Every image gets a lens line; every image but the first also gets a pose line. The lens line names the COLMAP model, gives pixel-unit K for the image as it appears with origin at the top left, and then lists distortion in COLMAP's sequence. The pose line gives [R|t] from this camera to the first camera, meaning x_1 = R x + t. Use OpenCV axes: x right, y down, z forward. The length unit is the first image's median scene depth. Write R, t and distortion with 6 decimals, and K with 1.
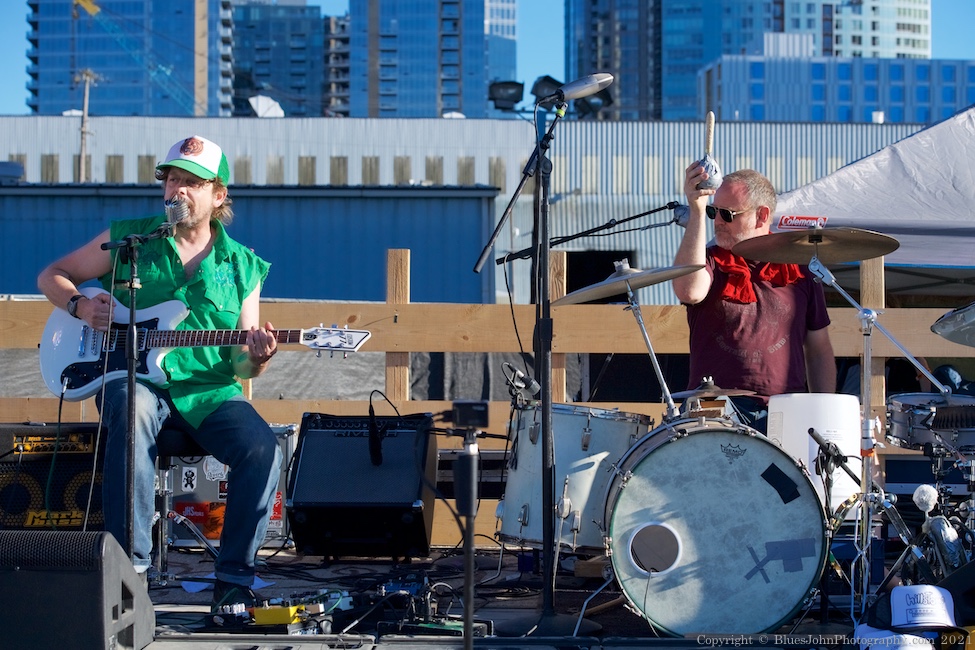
lens RADIAL K [[1944.2, 0, 487.5], [0, 1944.2, 325.0], [0, 0, 1]] dist [-0.196901, -0.147716]
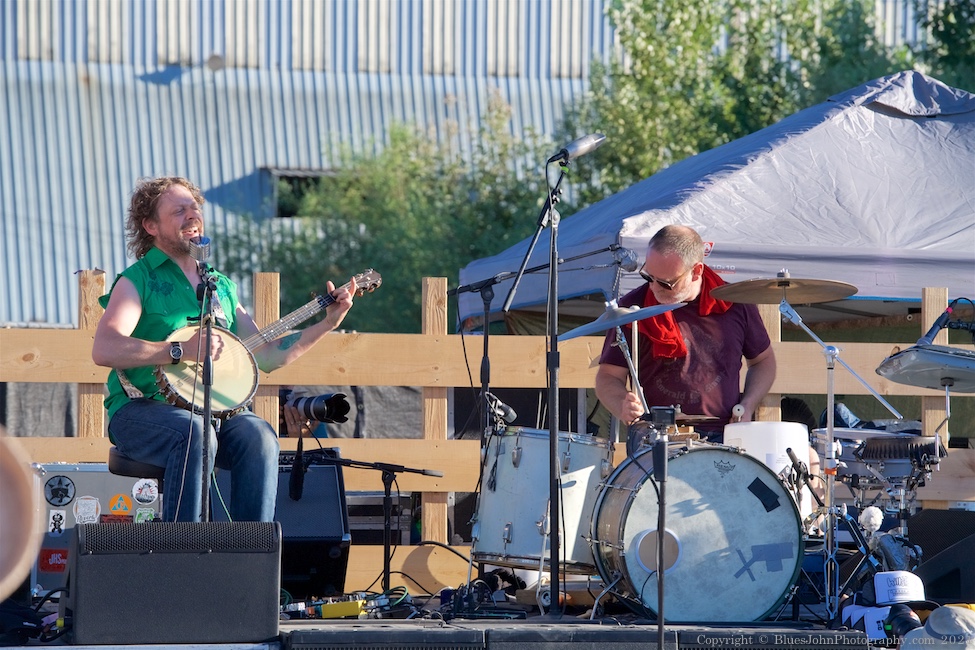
lens RADIAL K [[4911.4, 0, 487.5], [0, 4911.4, 325.0], [0, 0, 1]] dist [0.991209, -1.452594]
pose [[0.971789, 0.008369, 0.235702, -0.712939], [-0.007025, 0.999954, -0.006540, 0.000005], [-0.235746, 0.004700, 0.971803, -1.854801]]
